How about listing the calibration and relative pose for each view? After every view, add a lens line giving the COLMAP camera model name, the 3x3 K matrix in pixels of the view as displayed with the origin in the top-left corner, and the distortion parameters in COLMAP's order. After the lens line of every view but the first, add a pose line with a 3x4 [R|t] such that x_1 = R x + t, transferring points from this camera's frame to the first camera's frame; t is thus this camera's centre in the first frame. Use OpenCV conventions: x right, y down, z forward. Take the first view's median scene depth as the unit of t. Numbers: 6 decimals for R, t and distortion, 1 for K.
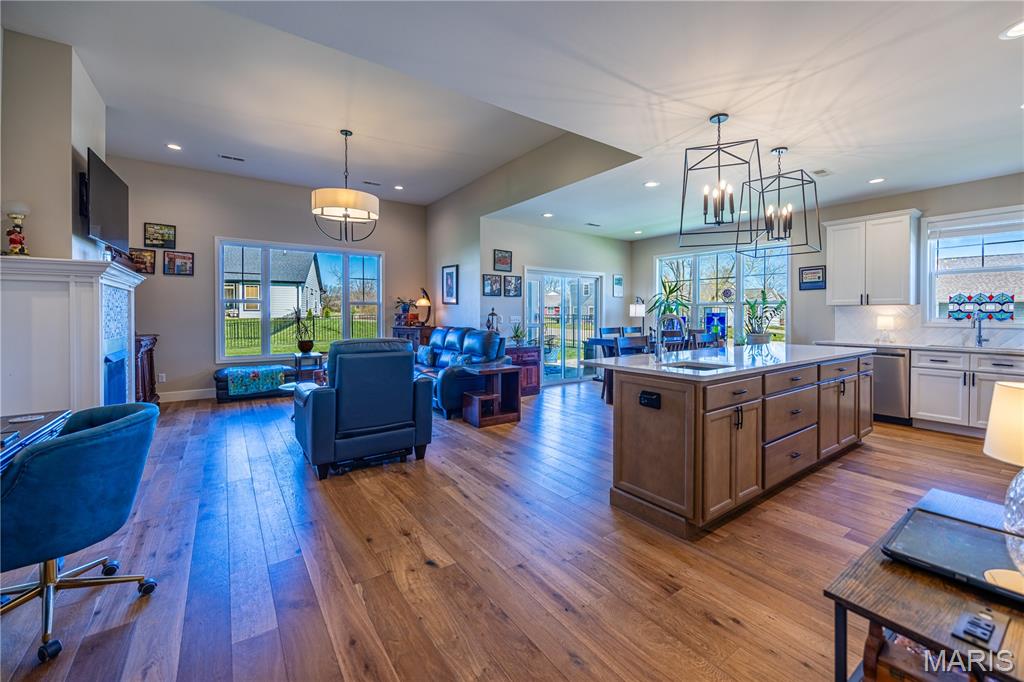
lens RADIAL K [[420.9, 0, 540.8], [0, 420.9, 326.4], [0, 0, 1]] dist [0.000533, 0.000105]
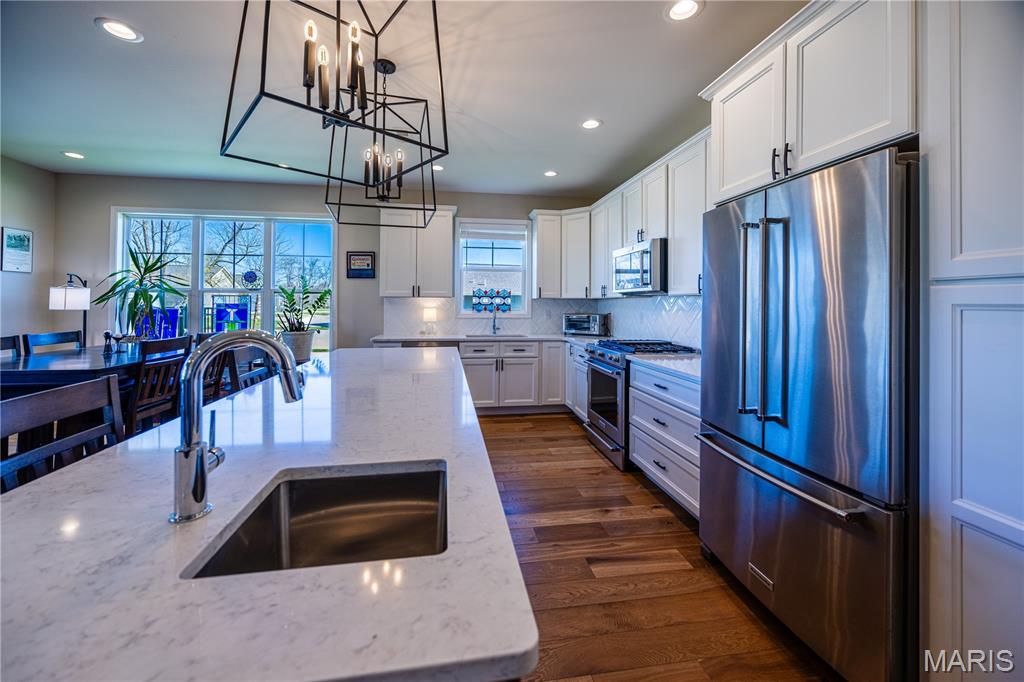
lens RADIAL K [[391.6, 0, 505.1], [0, 391.6, 295.3], [0, 0, 1]] dist [-0.002662, -0.000419]
pose [[0.482929, 0.017118, 0.875492, 0.073178], [0.019580, 0.999348, -0.030341, -0.019610], [-0.875440, 0.031795, 0.482279, 0.325158]]
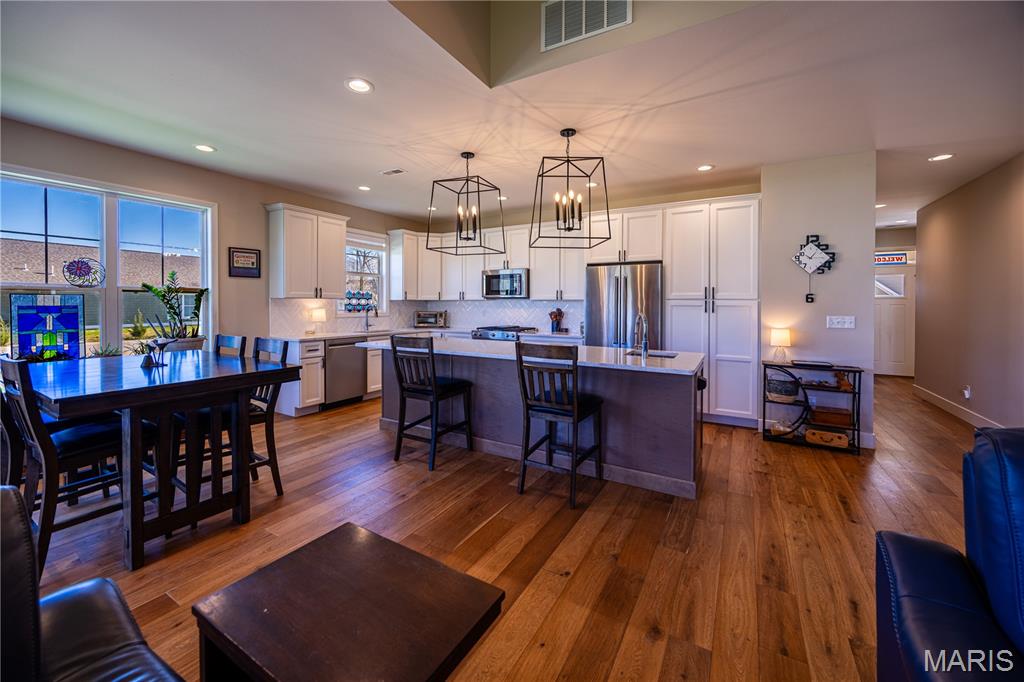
lens RADIAL K [[402.3, 0, 508.6], [0, 402.3, 311.4], [0, 0, 1]] dist [-0.003007, -0.000328]
pose [[-0.376730, -0.021942, 0.926063, -0.245818], [0.019136, 0.999322, 0.031462, -0.033939], [-0.926126, 0.029574, -0.376054, 0.775331]]
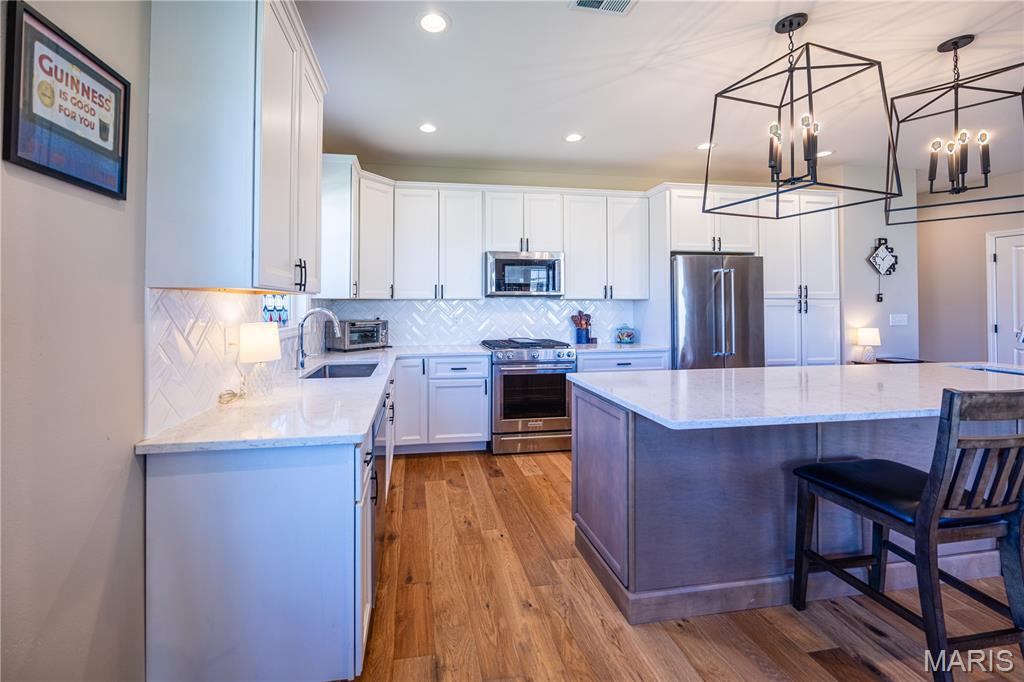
lens RADIAL K [[407.6, 0, 473.9], [0, 407.6, 297.3], [0, 0, 1]] dist [-0.000017, 0.000029]
pose [[-0.877263, 0.006746, 0.479963, 0.403881], [0.011430, 0.999911, 0.006837, -0.038723], [-0.479874, 0.011484, -0.877262, 1.003803]]
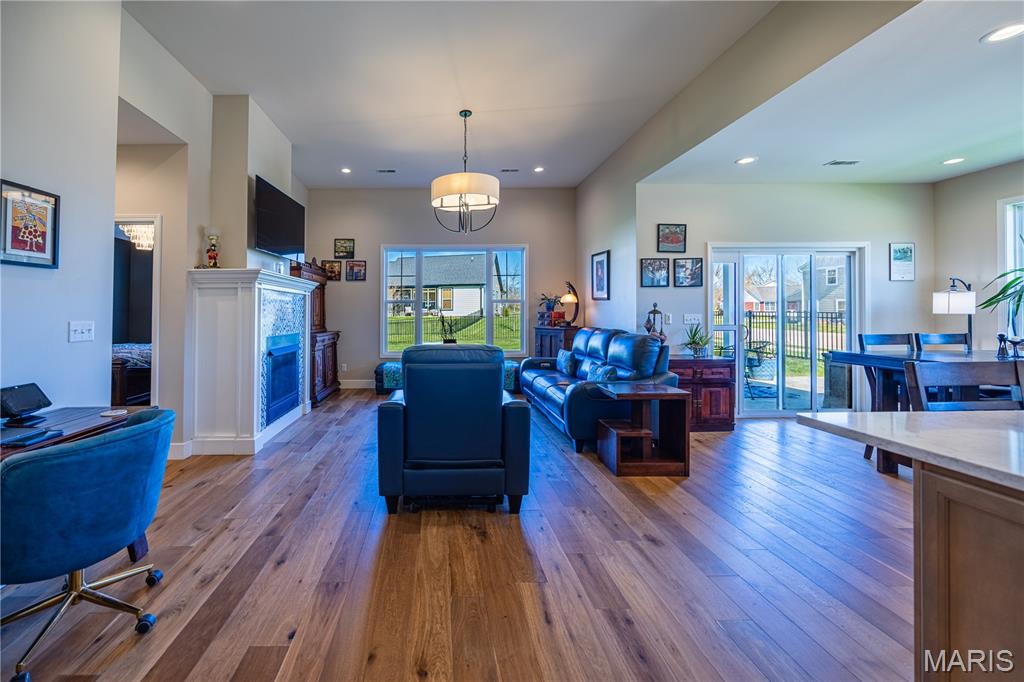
lens RADIAL K [[418.5, 0, 439.8], [0, 418.5, 313.3], [0, 0, 1]] dist [-0.000978, -0.000343]
pose [[0.797937, -0.005584, -0.602715, 0.026926], [-0.010413, 0.999680, -0.023048, -0.005720], [0.602651, 0.024667, 0.797624, 0.195416]]
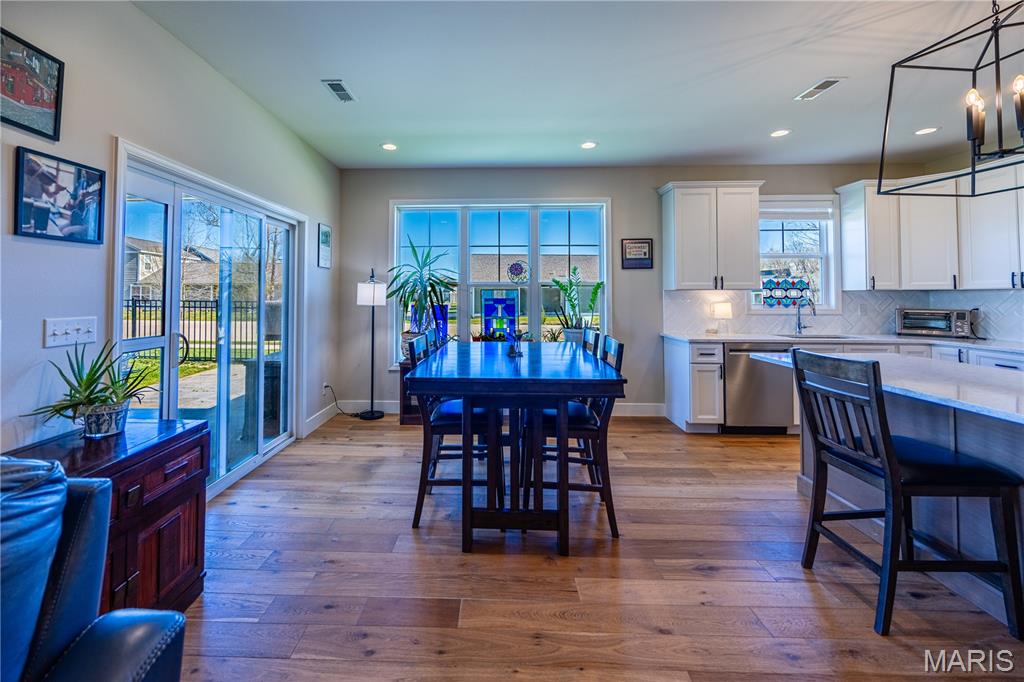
lens RADIAL K [[404.5, 0, 483.7], [0, 404.5, 285.8], [0, 0, 1]] dist [-0.002529, -0.000277]
pose [[0.636114, 0.016353, 0.771421, -0.098495], [0.022331, 0.998966, -0.039590, -0.030944], [-0.771271, 0.042410, 0.635092, 0.703908]]
